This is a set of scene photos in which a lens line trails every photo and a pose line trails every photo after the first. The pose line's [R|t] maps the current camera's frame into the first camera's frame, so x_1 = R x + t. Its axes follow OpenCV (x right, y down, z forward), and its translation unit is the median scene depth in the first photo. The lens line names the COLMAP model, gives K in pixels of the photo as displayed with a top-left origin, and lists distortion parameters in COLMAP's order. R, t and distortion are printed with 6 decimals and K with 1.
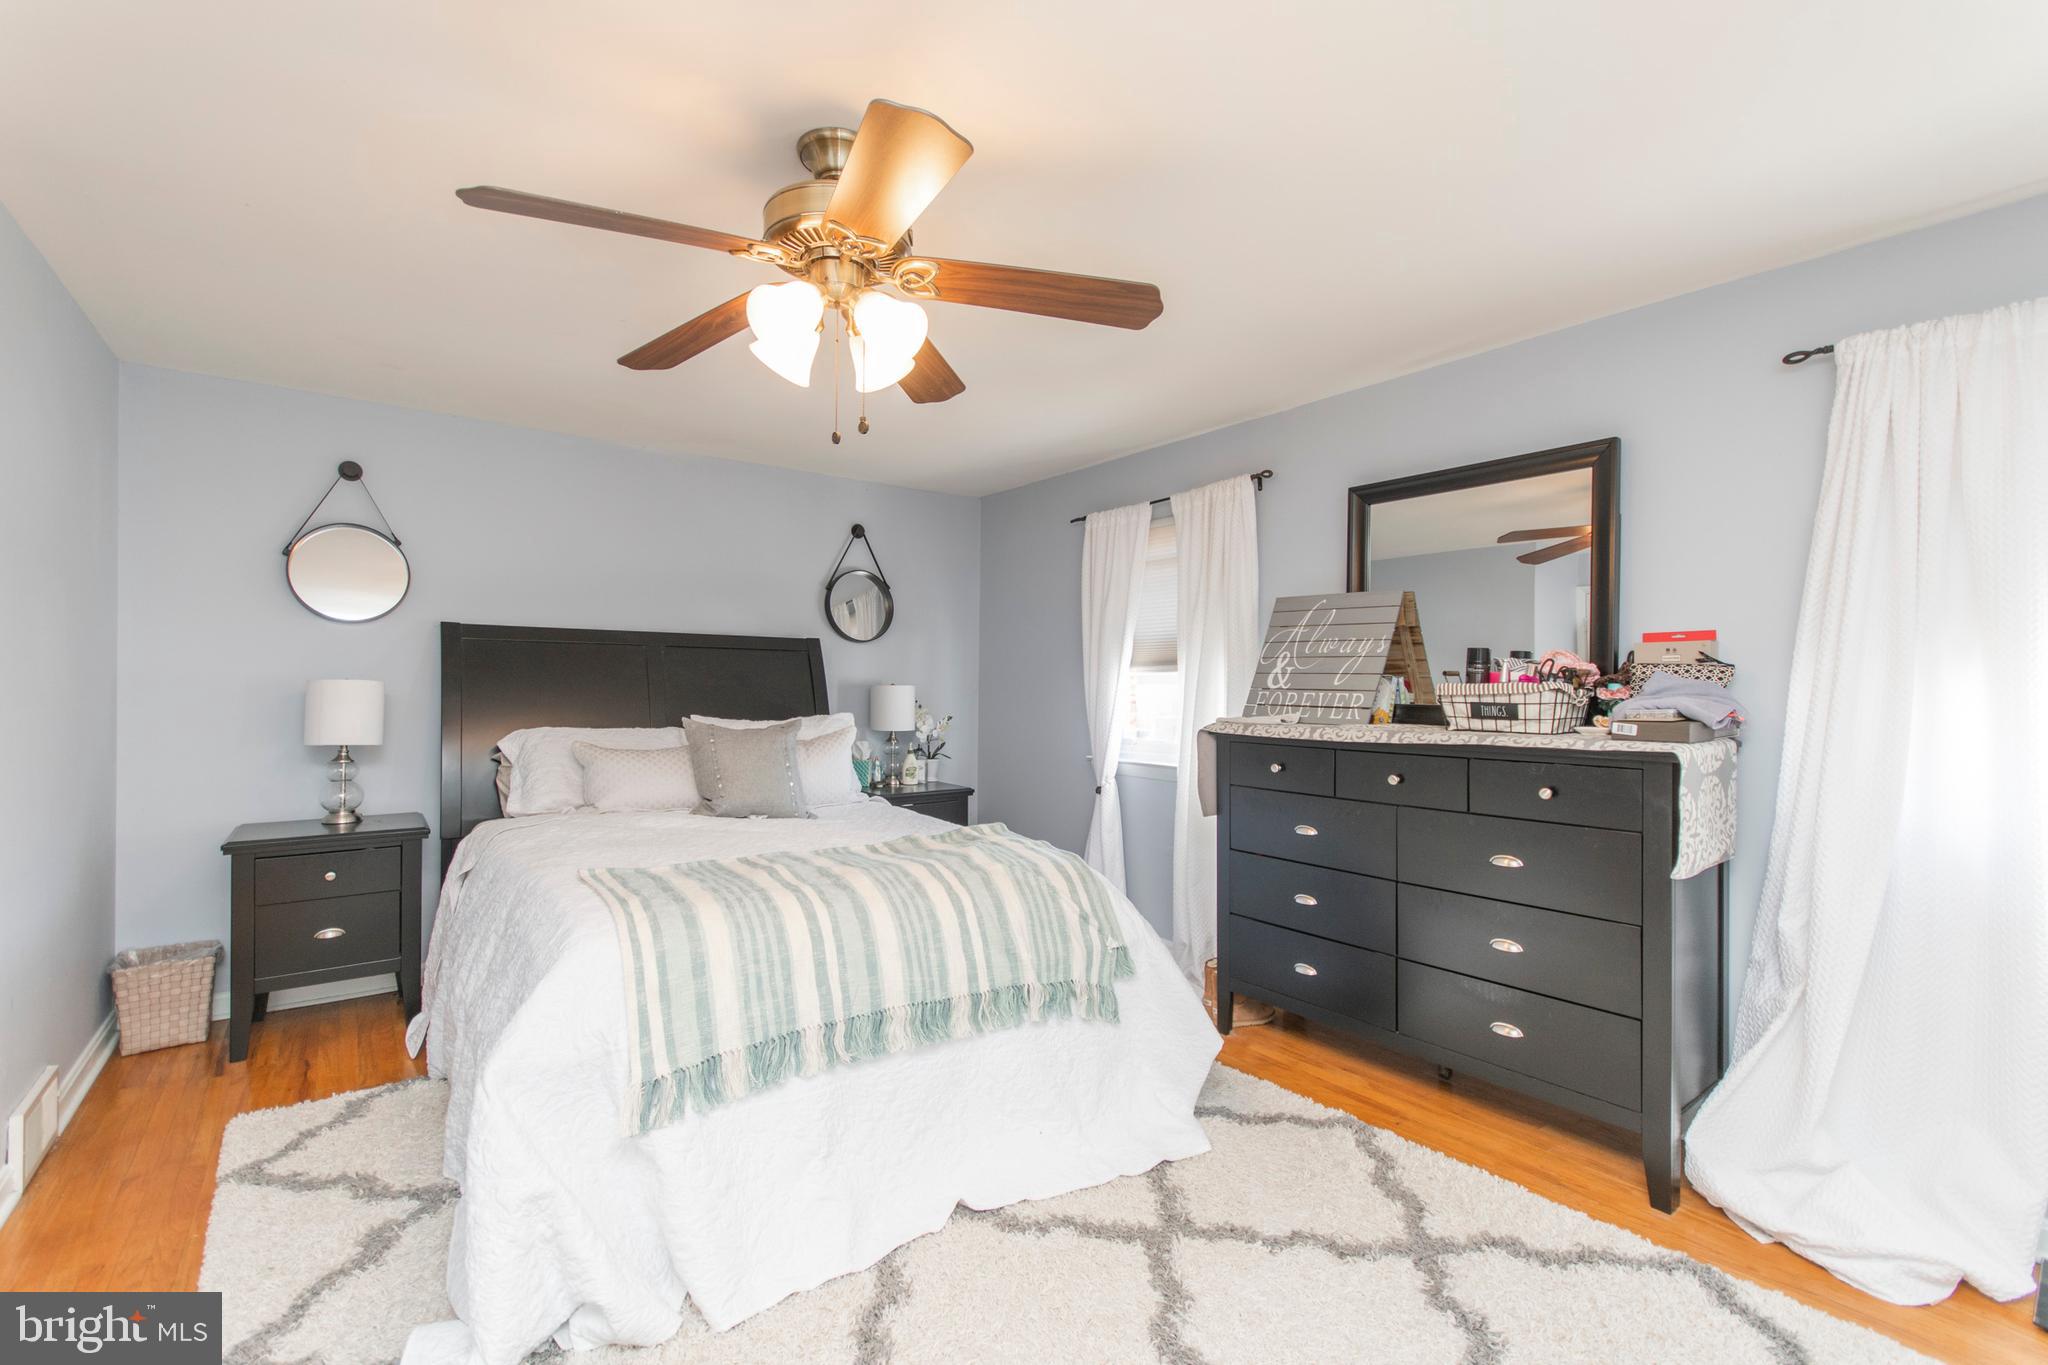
lens RADIAL K [[904.9, 0, 1024.0], [0, 904.9, 682.5], [0, 0, 1]] dist [0.010033, 0.000001]
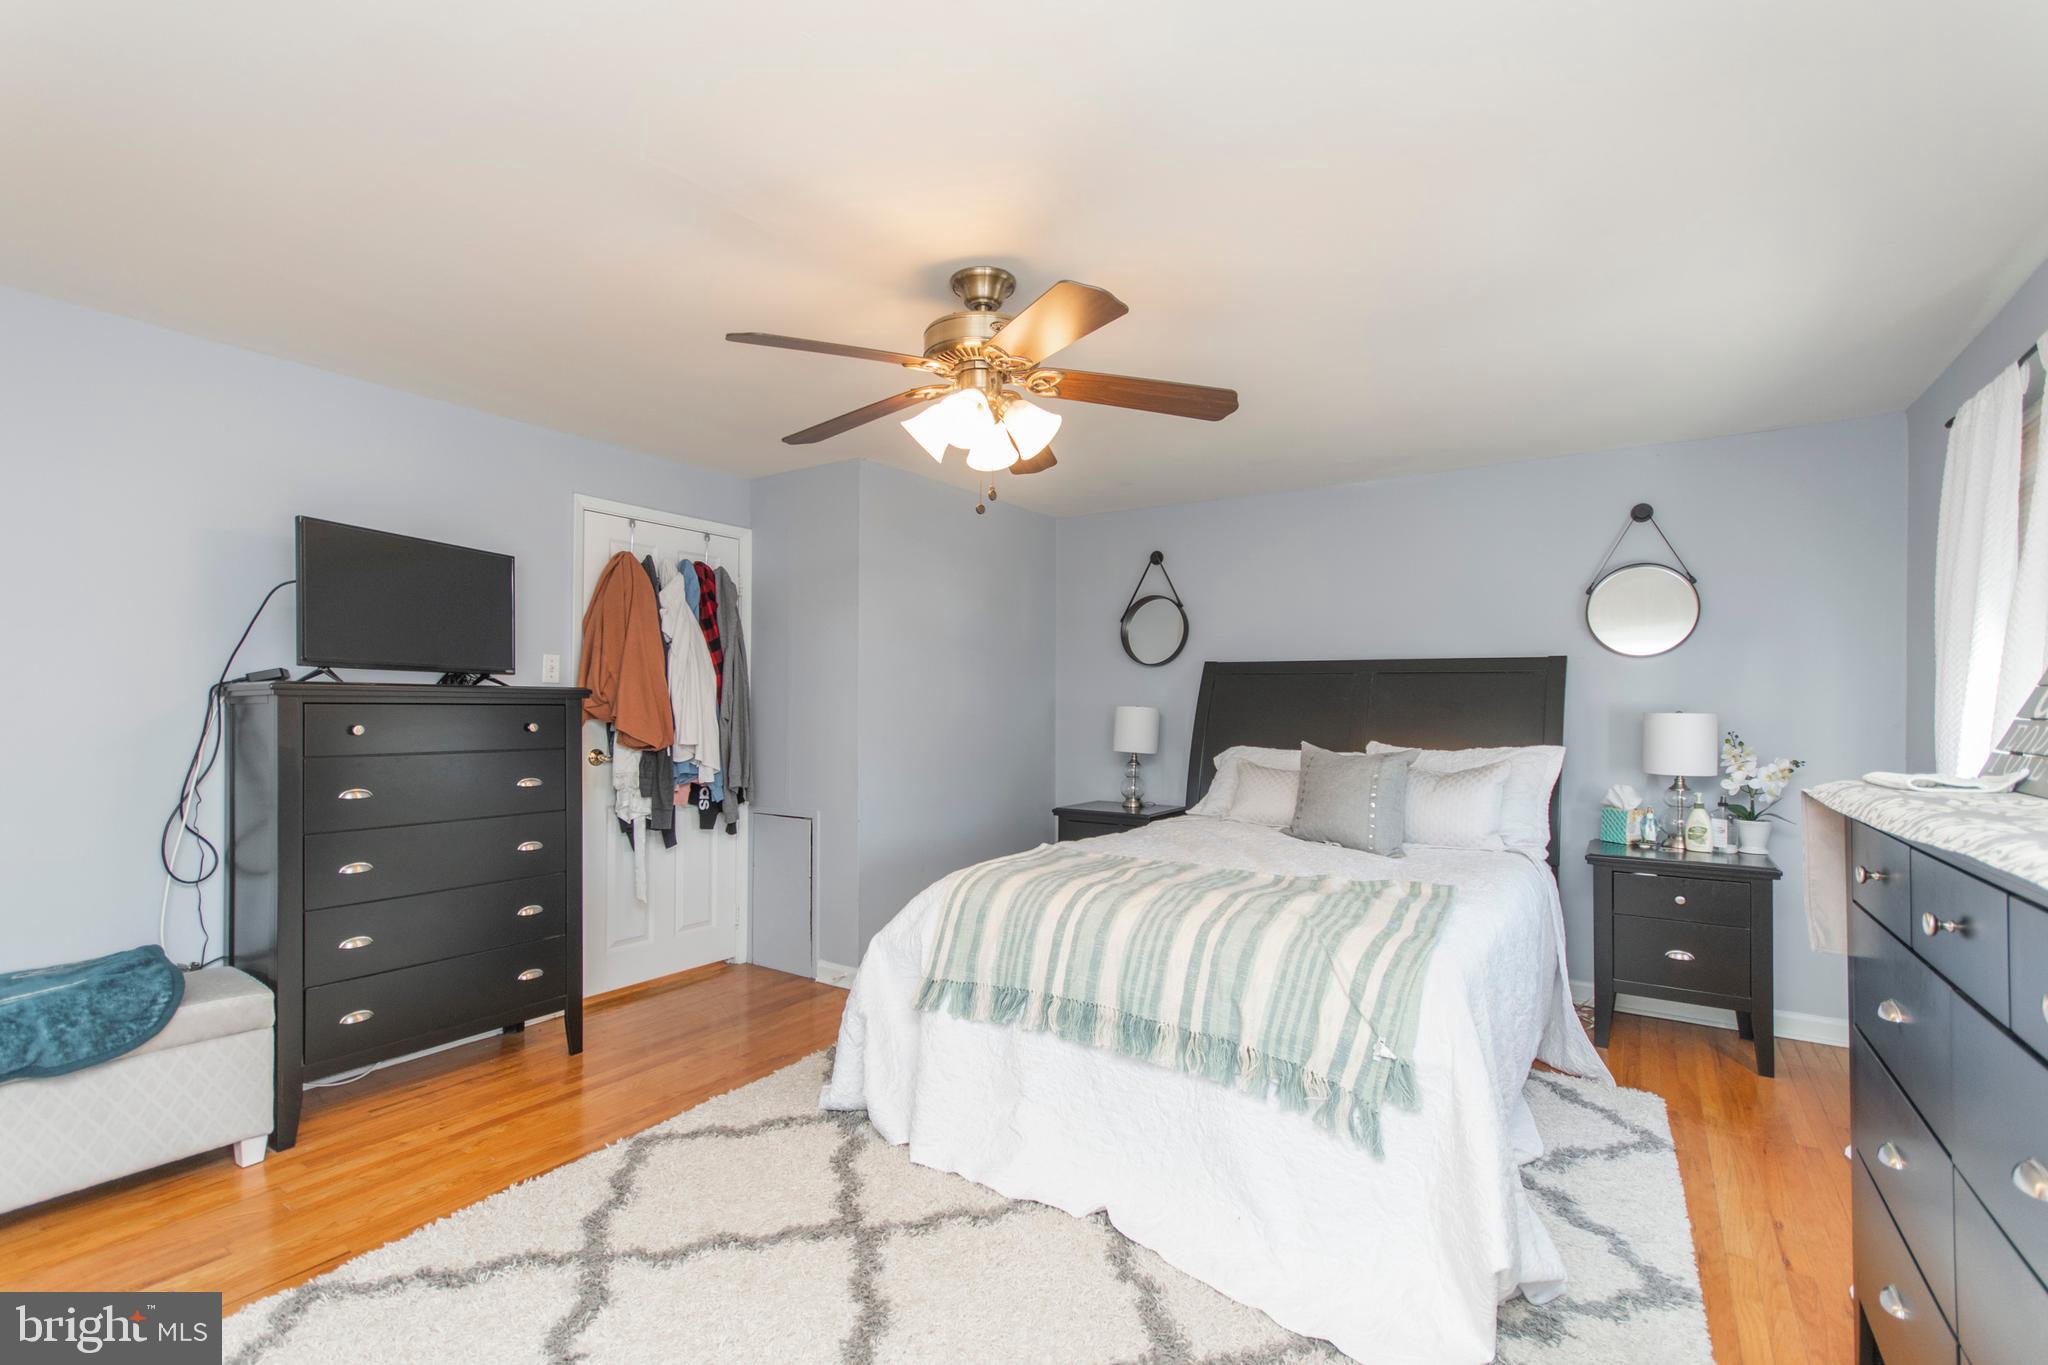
lens RADIAL K [[910.2, 0, 1025.7], [0, 910.2, 718.0], [0, 0, 1]] dist [-0.002892, -0.000190]
pose [[0.332154, 0.005640, -0.943208, 0.758684], [-0.005549, 0.999977, 0.004025, 0.013217], [0.943209, 0.003897, 0.332177, 0.503339]]
